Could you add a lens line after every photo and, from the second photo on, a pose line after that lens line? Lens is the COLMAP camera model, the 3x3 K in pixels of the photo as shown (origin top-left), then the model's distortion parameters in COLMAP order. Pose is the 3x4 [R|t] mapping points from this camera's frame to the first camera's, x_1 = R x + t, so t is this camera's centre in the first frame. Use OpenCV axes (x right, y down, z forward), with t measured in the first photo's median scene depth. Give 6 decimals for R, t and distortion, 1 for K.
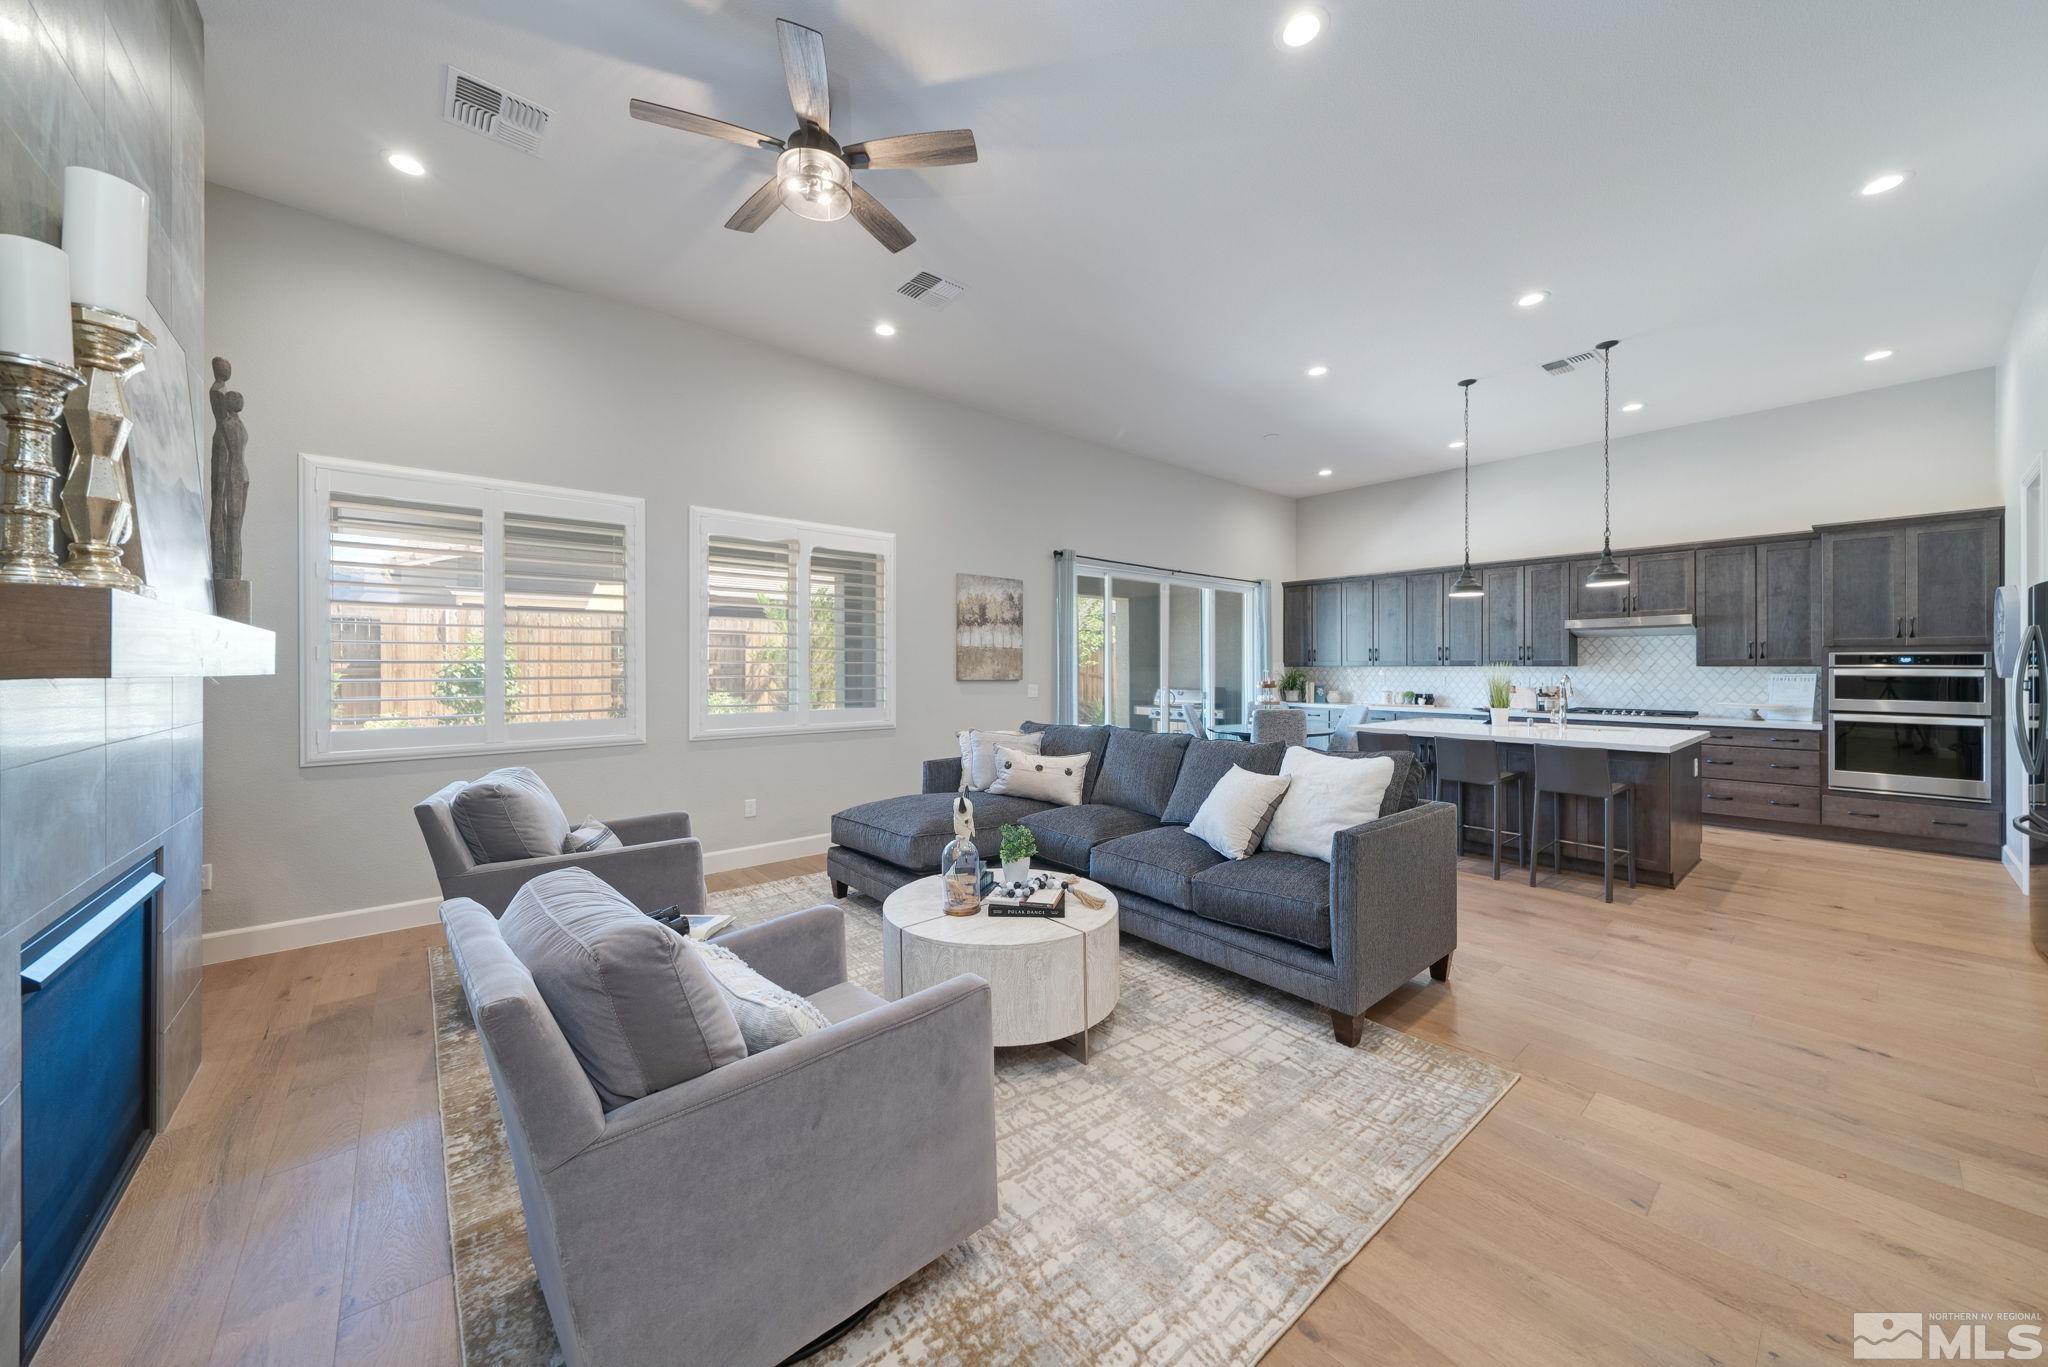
lens RADIAL K [[716.6, 0, 1014.5], [0, 716.6, 674.5], [0, 0, 1]] dist [-0.000687, -0.000485]
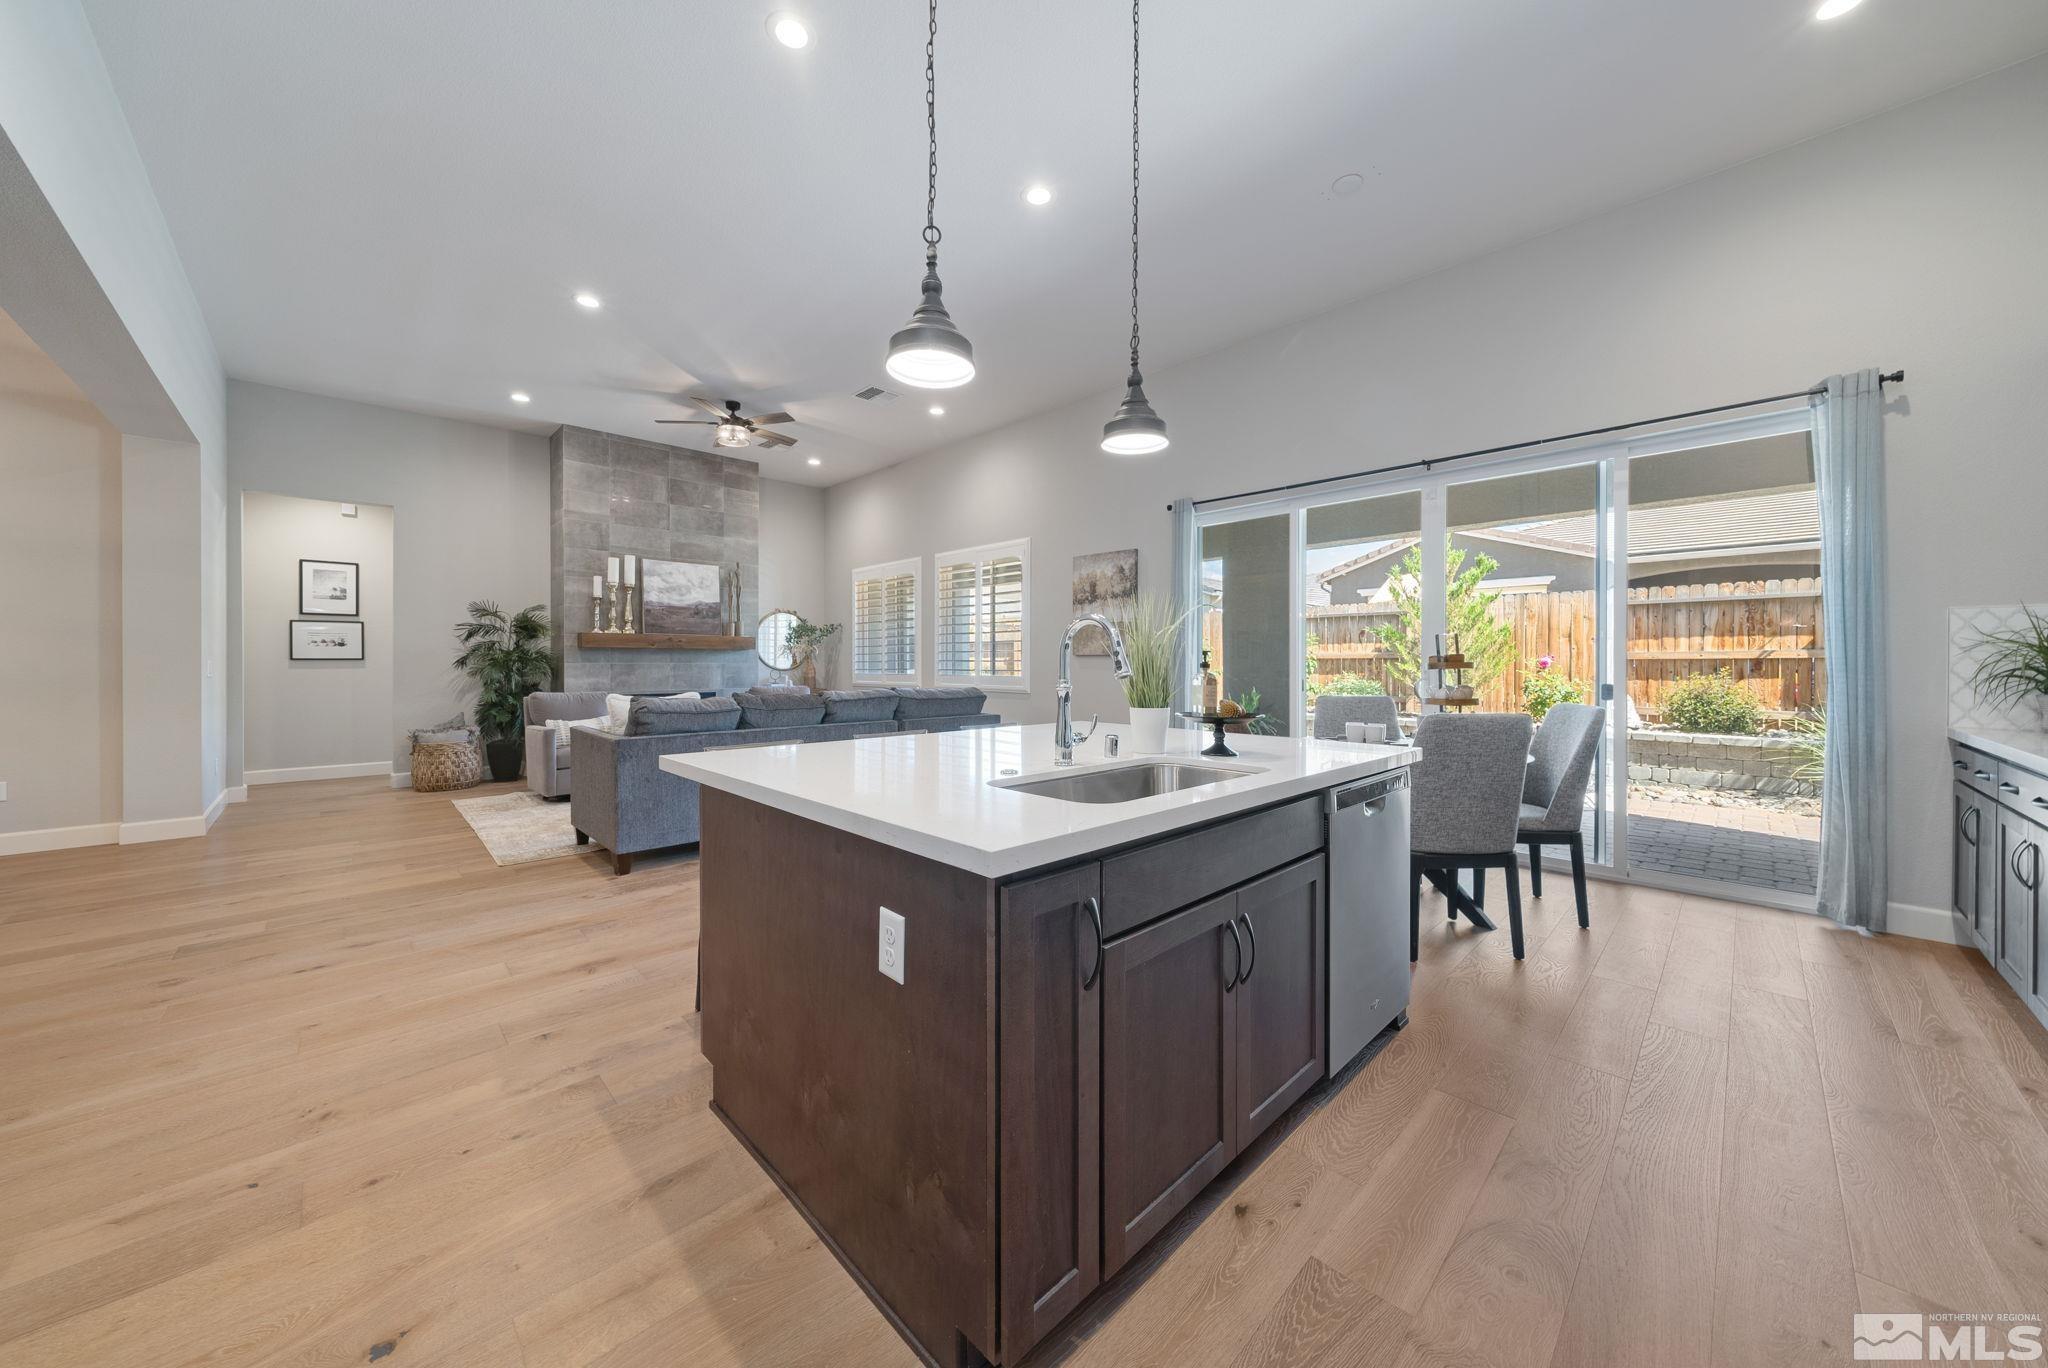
lens RADIAL K [[716.6, 0, 1025.3], [0, 716.6, 663.8], [0, 0, 1]] dist [-0.000687, -0.000485]
pose [[0.068432, 0.000087, -0.997656, 0.978407], [-0.009250, 0.999957, -0.000547, 0.021835], [0.997613, 0.009266, 0.068430, 0.829871]]
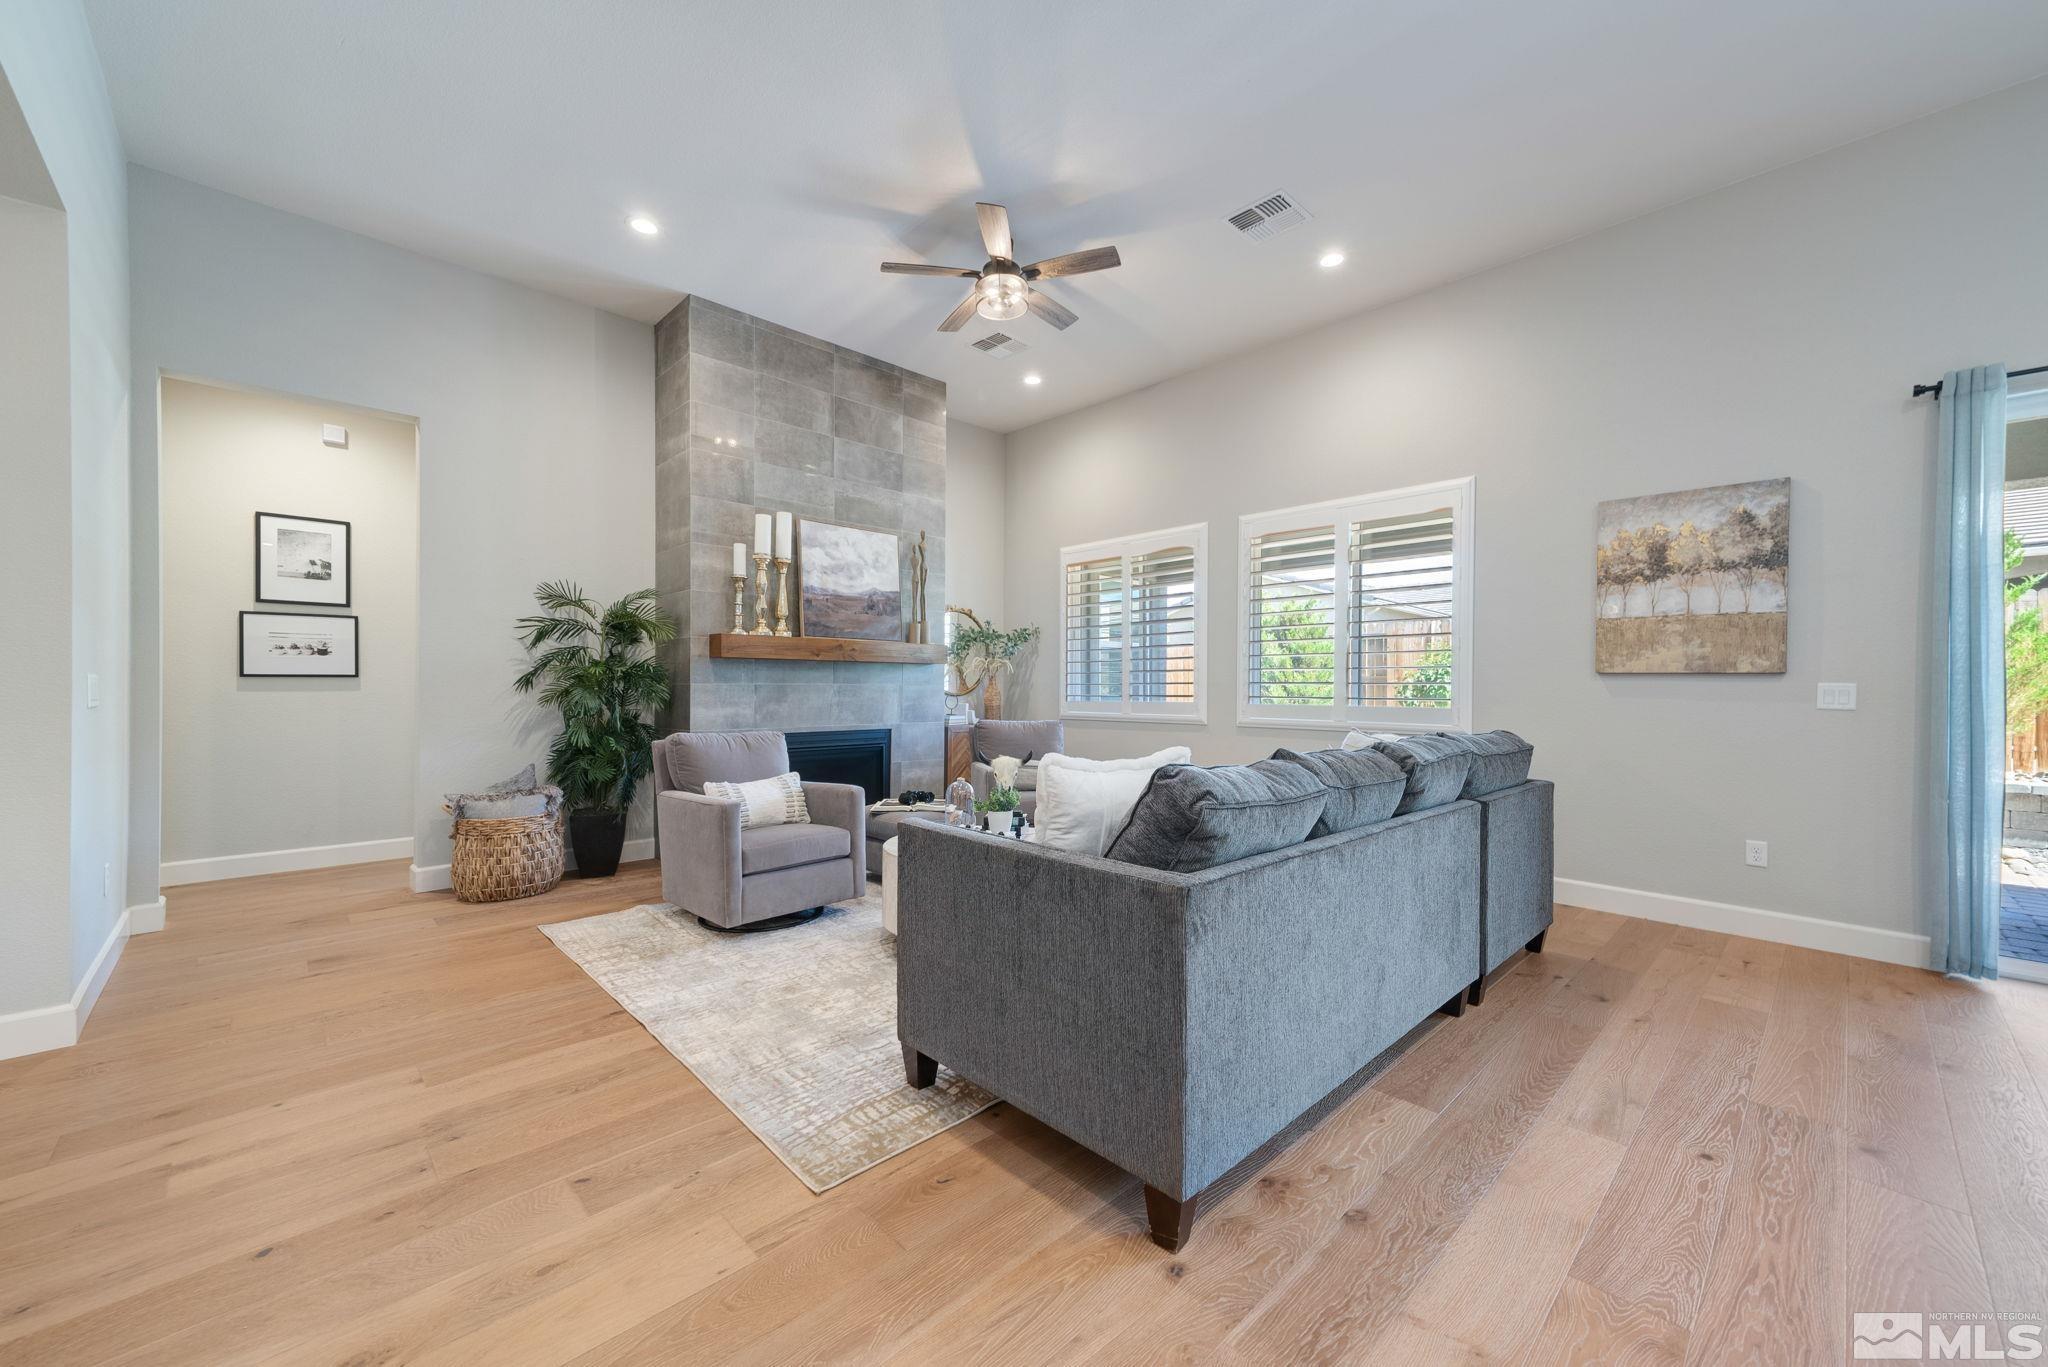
lens RADIAL K [[788.8, 0, 1016.4], [0, 788.8, 685.0], [0, 0, 1]] dist [0.016777, 0.000269]
pose [[0.057958, -0.002037, -0.998317, 0.573550], [-0.013614, 0.999903, -0.002831, 0.026540], [0.998226, 0.013755, 0.057925, 0.439569]]
